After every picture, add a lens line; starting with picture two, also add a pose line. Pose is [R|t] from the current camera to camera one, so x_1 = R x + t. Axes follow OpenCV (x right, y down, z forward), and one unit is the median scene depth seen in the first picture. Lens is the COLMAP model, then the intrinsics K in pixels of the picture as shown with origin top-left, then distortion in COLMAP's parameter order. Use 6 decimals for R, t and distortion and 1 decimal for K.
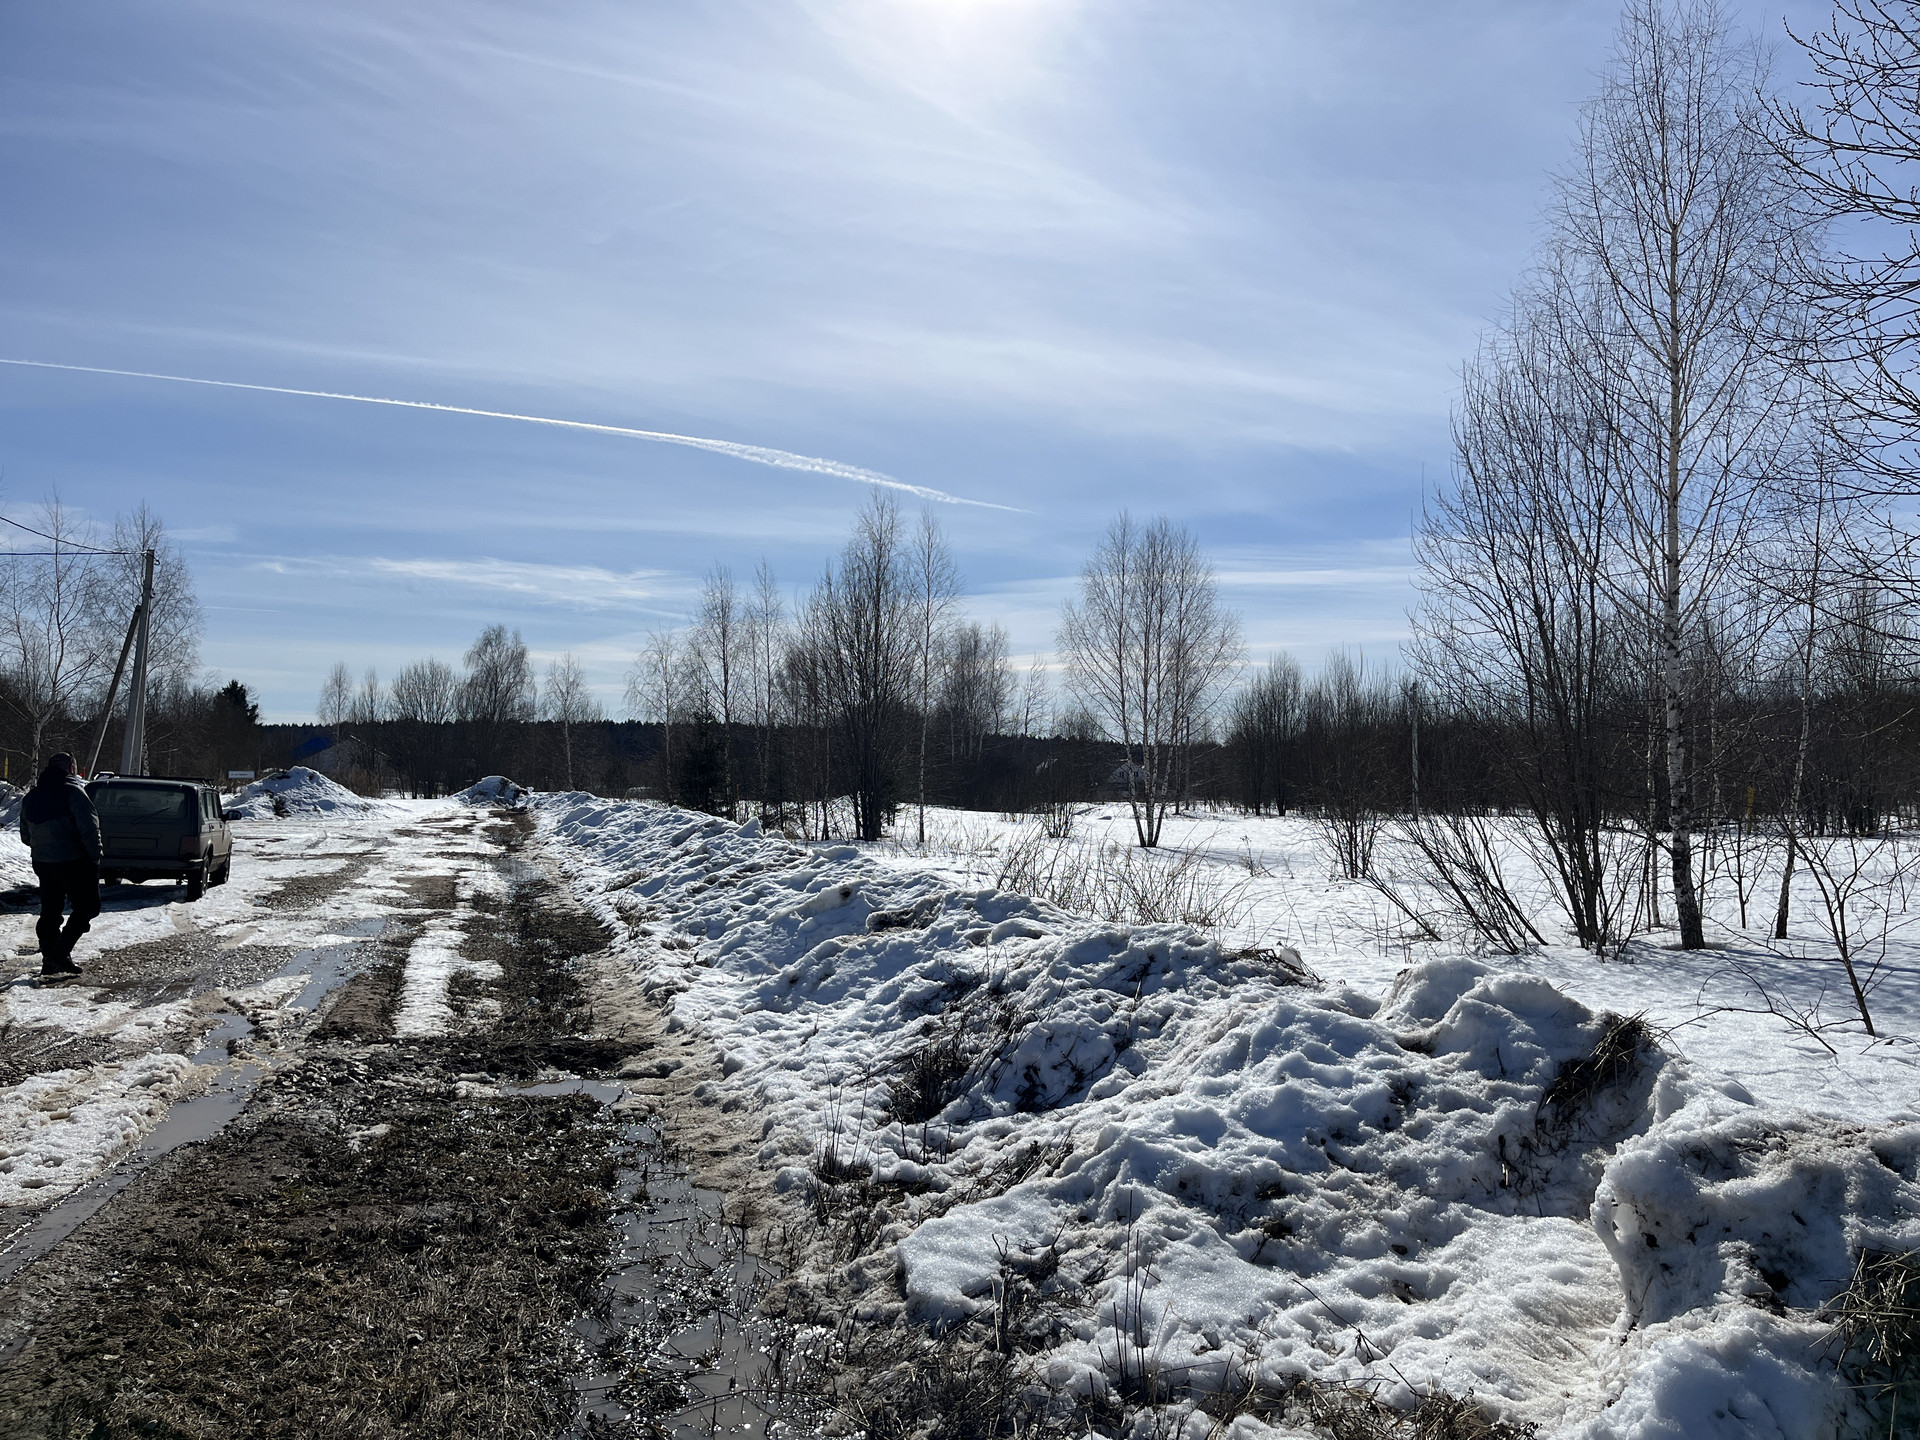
lens RADIAL K [[1434.8, 0, 978.3], [0, 1434.8, 725.6], [0, 0, 1]] dist [0.066946, -0.091359]
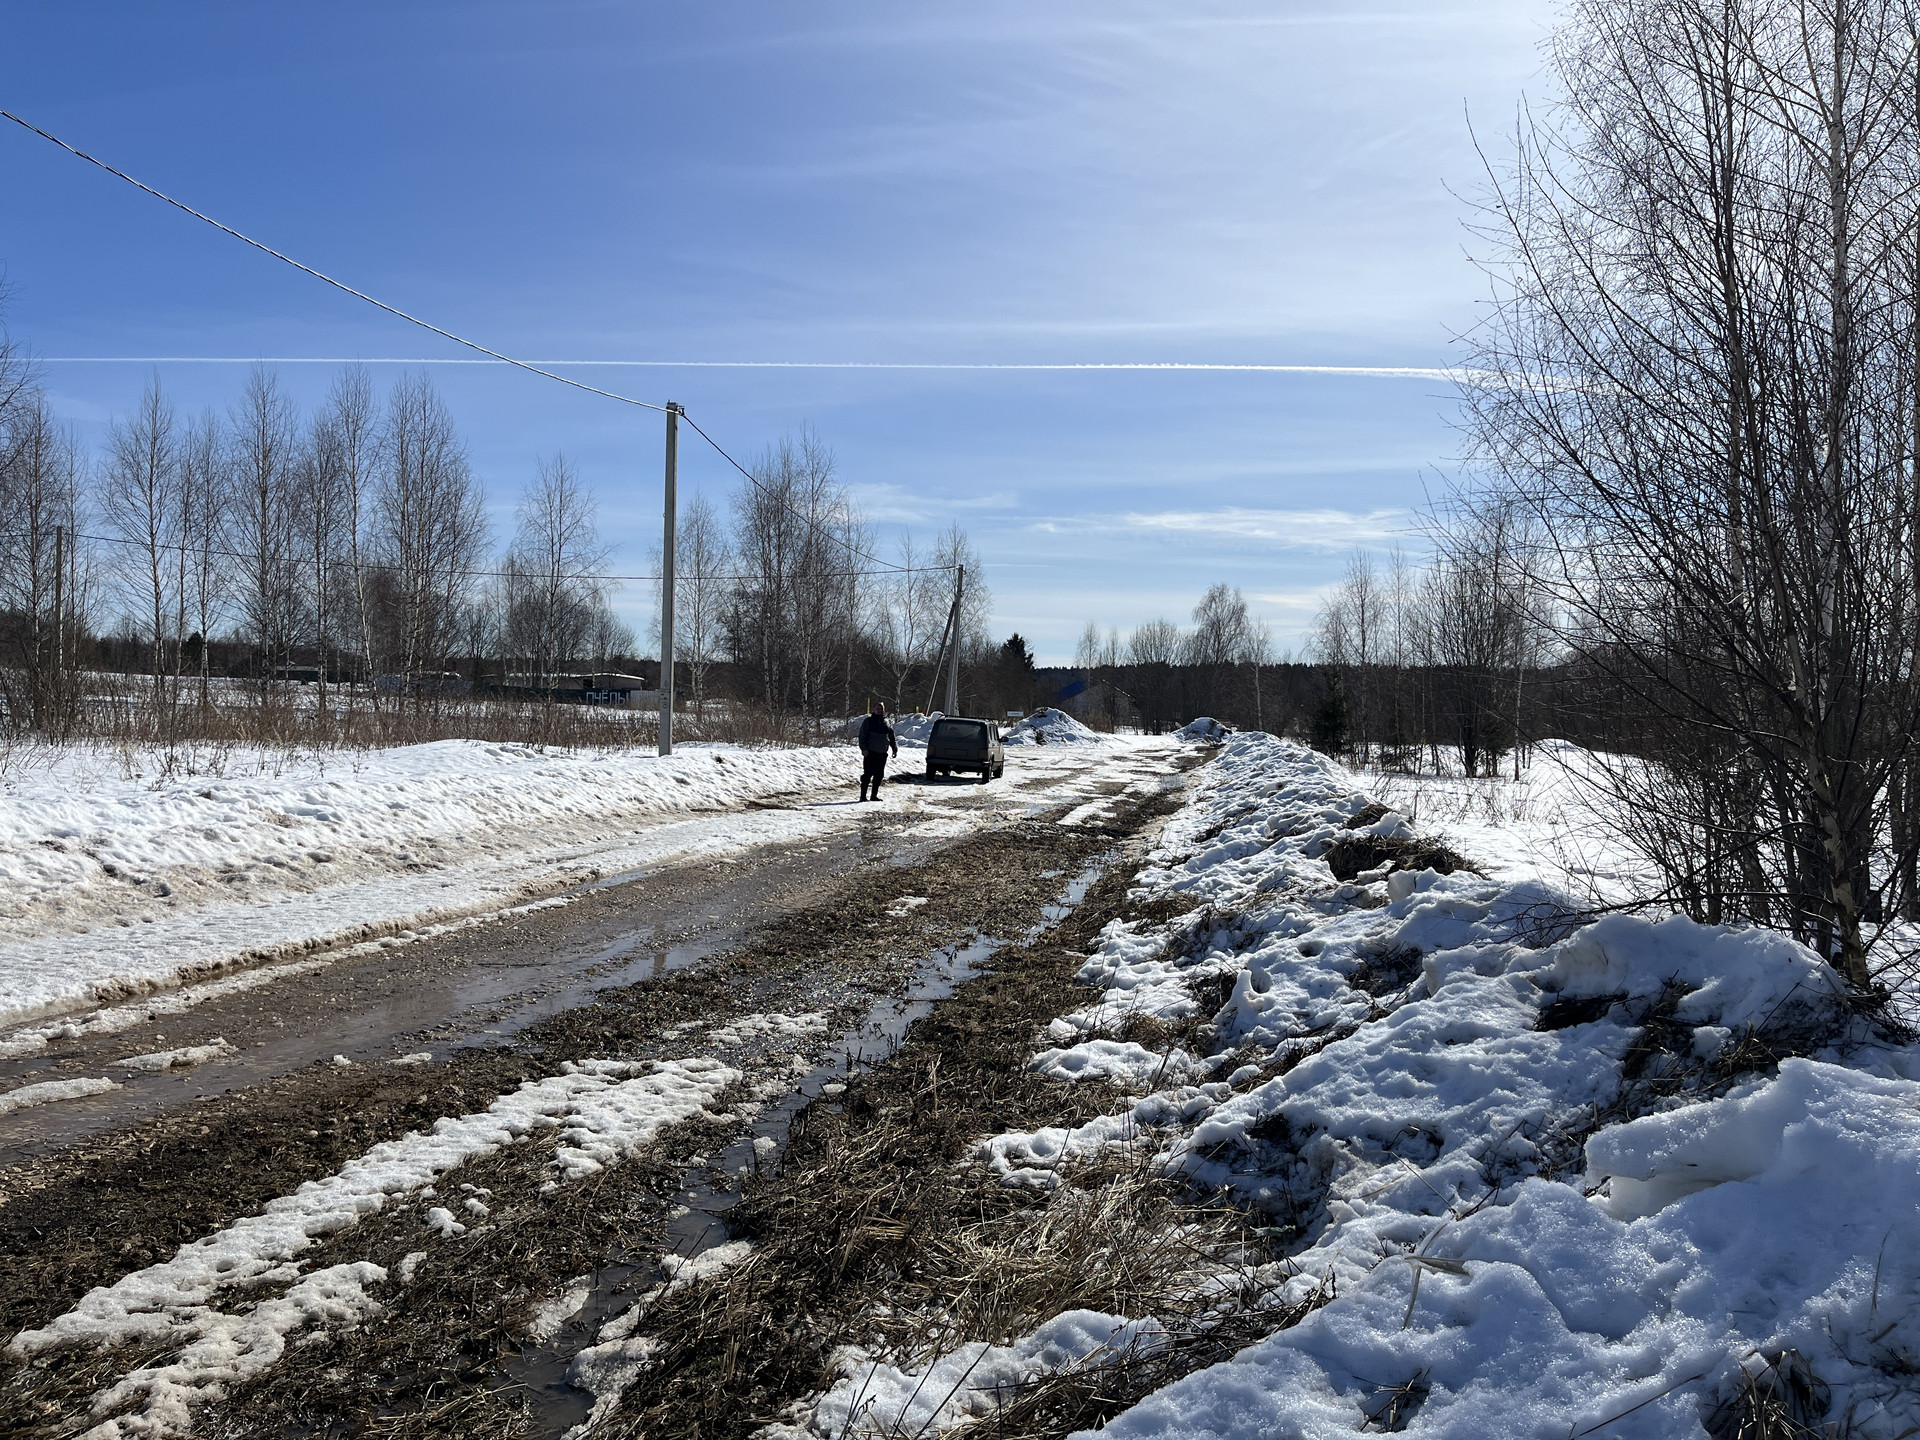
lens RADIAL K [[1434.8, 0, 954.9], [0, 1434.8, 729.4], [0, 0, 1]] dist [0.066946, -0.091359]
pose [[0.869651, 0.022582, -0.493150, 0.410397], [-0.001516, 0.999071, 0.043075, -0.035320], [0.493664, -0.036713, 0.868877, -0.761353]]
